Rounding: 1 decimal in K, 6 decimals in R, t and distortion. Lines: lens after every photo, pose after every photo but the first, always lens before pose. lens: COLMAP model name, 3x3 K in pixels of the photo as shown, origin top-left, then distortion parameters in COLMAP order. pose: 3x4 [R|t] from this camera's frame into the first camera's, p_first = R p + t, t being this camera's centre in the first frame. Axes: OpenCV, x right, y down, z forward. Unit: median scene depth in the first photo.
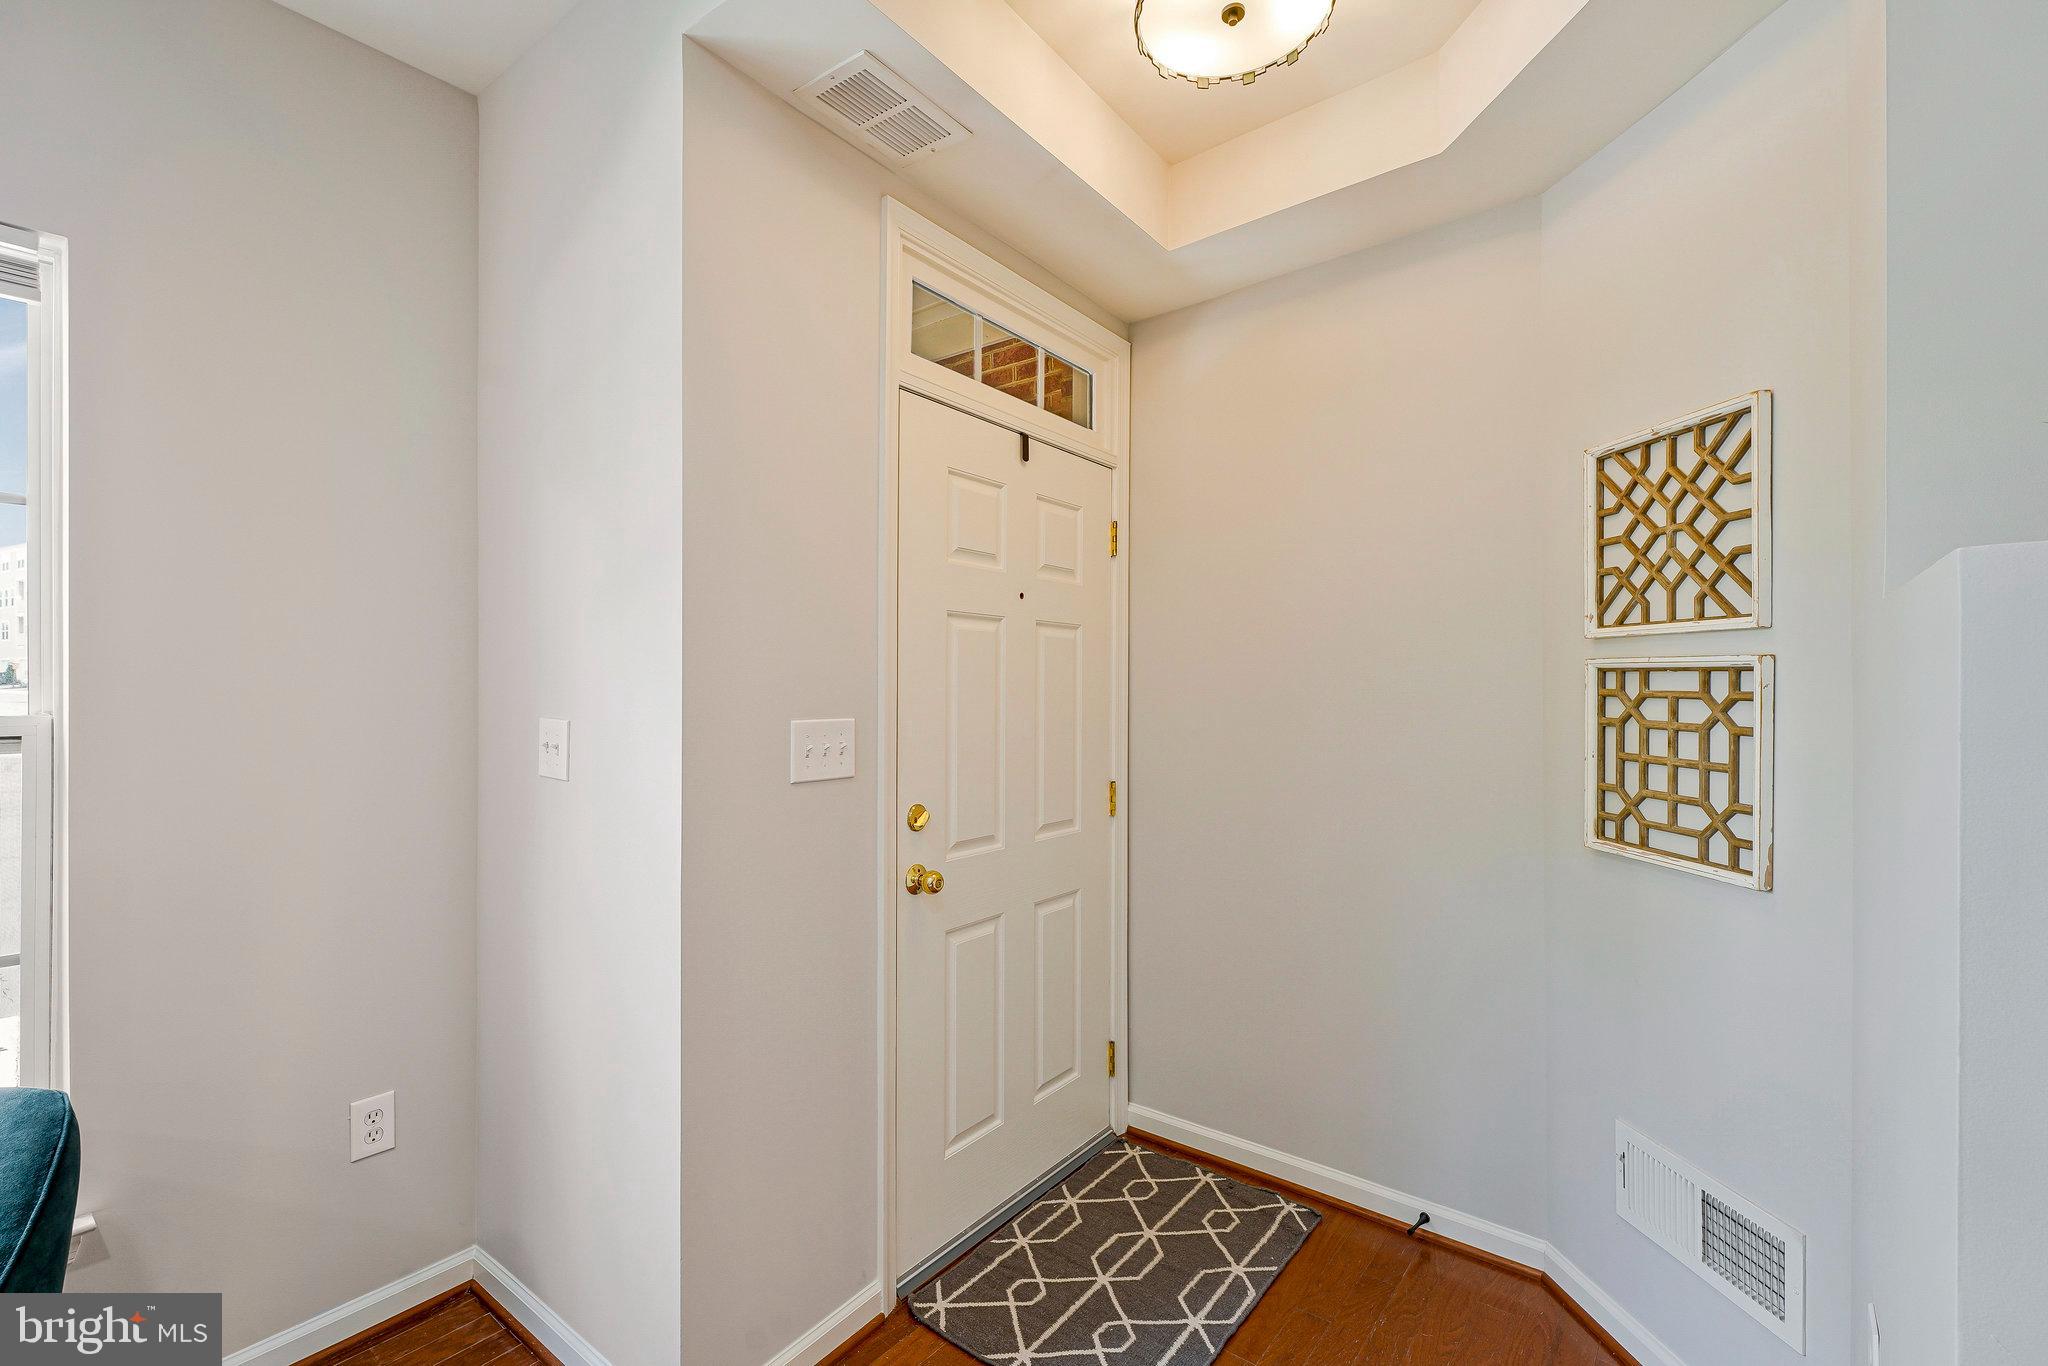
lens RADIAL K [[887.0, 0, 1031.0], [0, 887.0, 694.2], [0, 0, 1]] dist [0.003521, 0.000268]
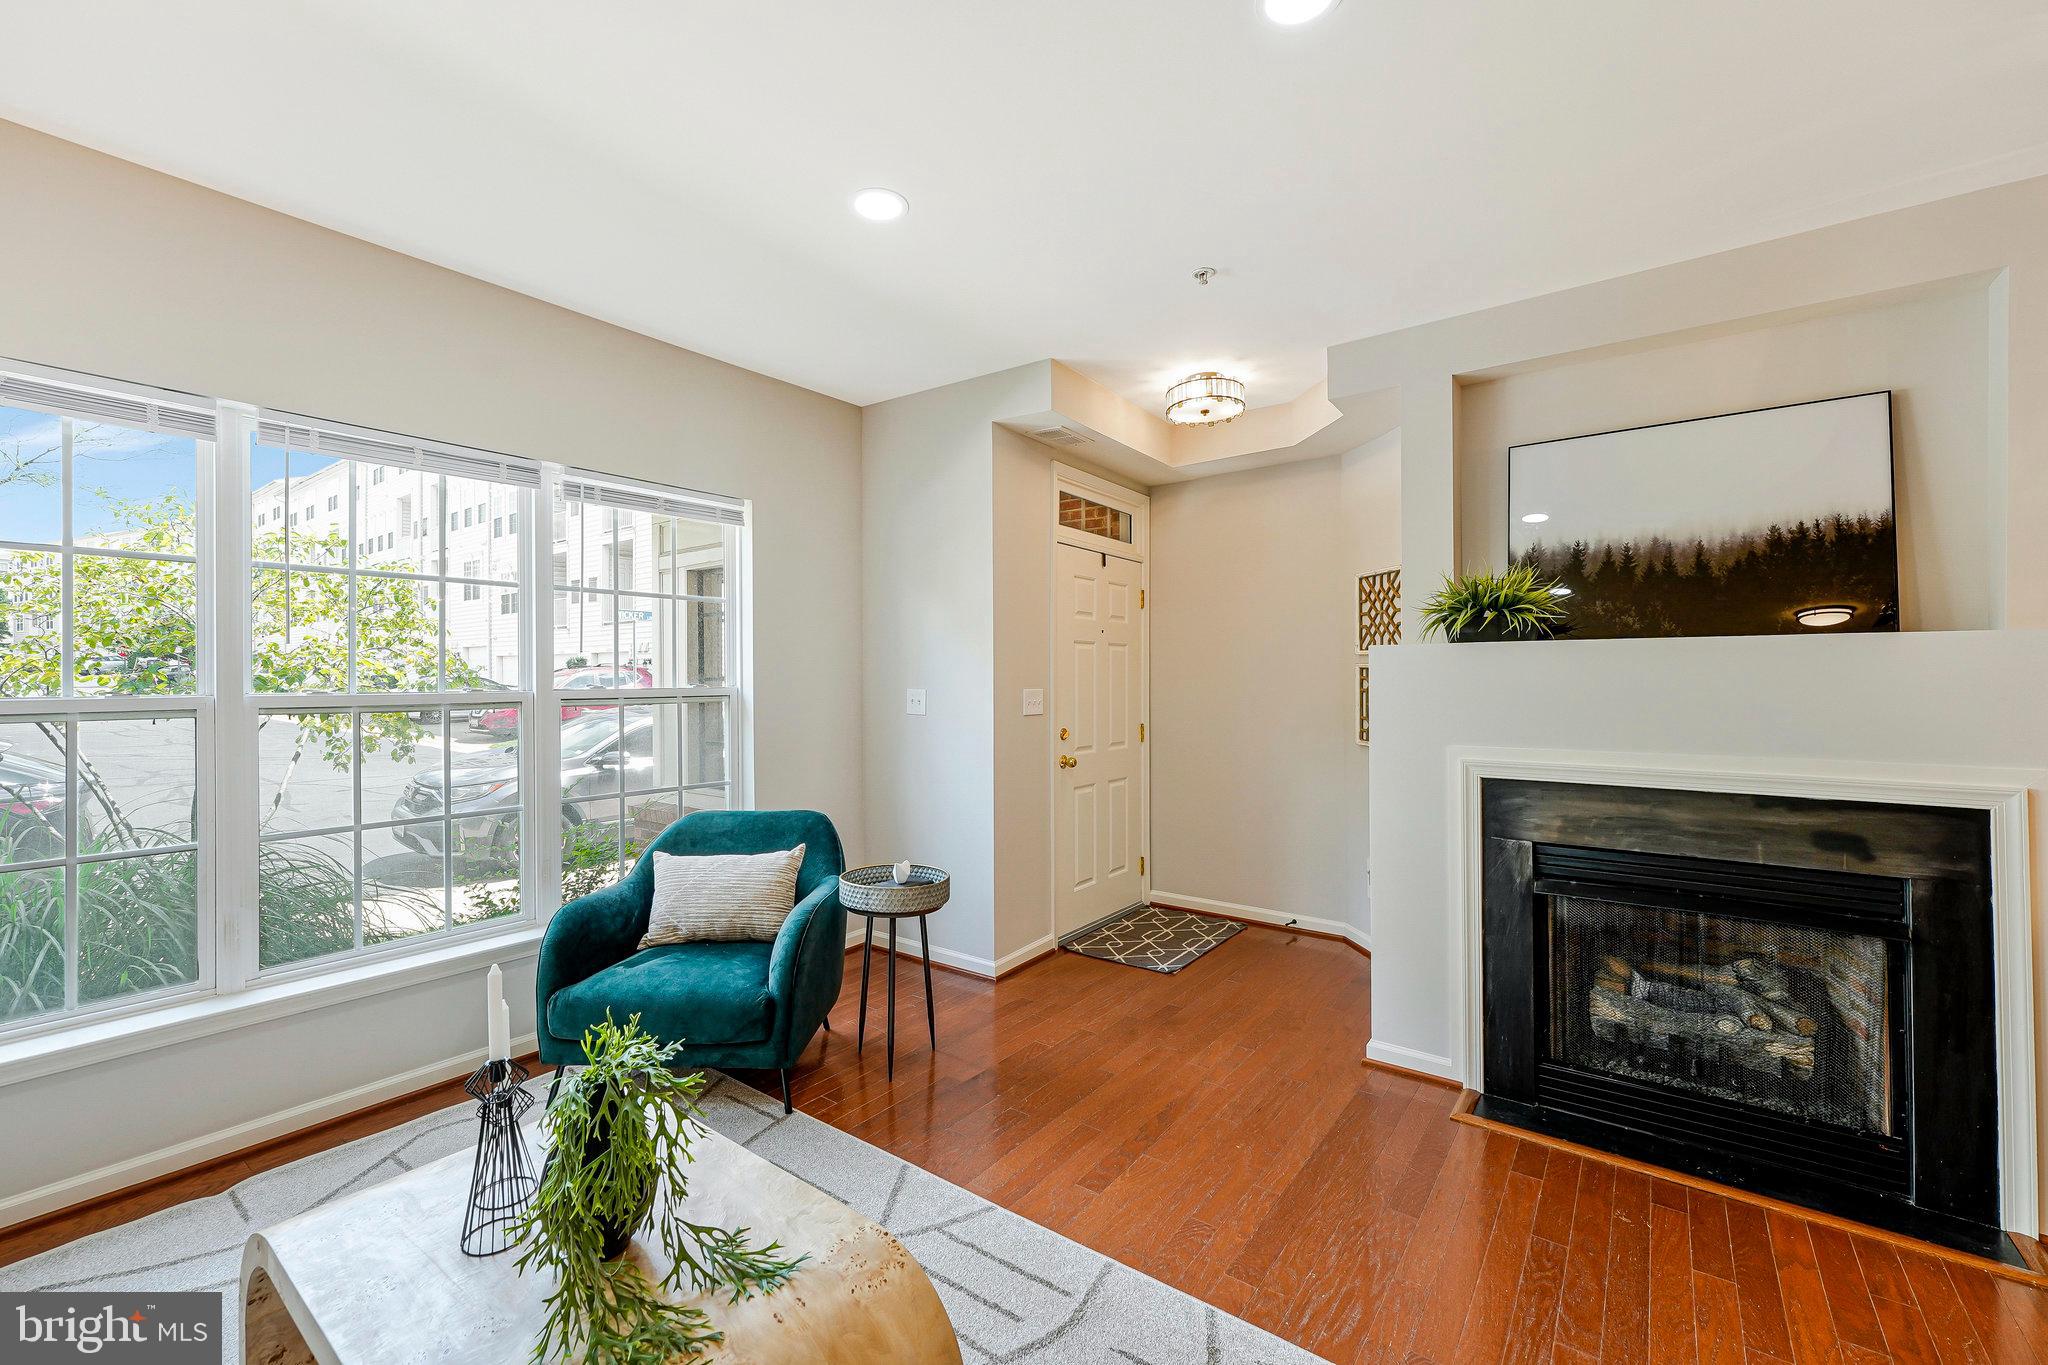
lens RADIAL K [[834.4, 0, 1016.1], [0, 834.4, 673.8], [0, 0, 1]] dist [-0.001037, 0.000005]
pose [[0.999906, -0.000941, 0.013655, -0.287457], [0.001074, 0.999952, -0.009758, 0.007897], [-0.013645, 0.009772, 0.999859, -1.135791]]
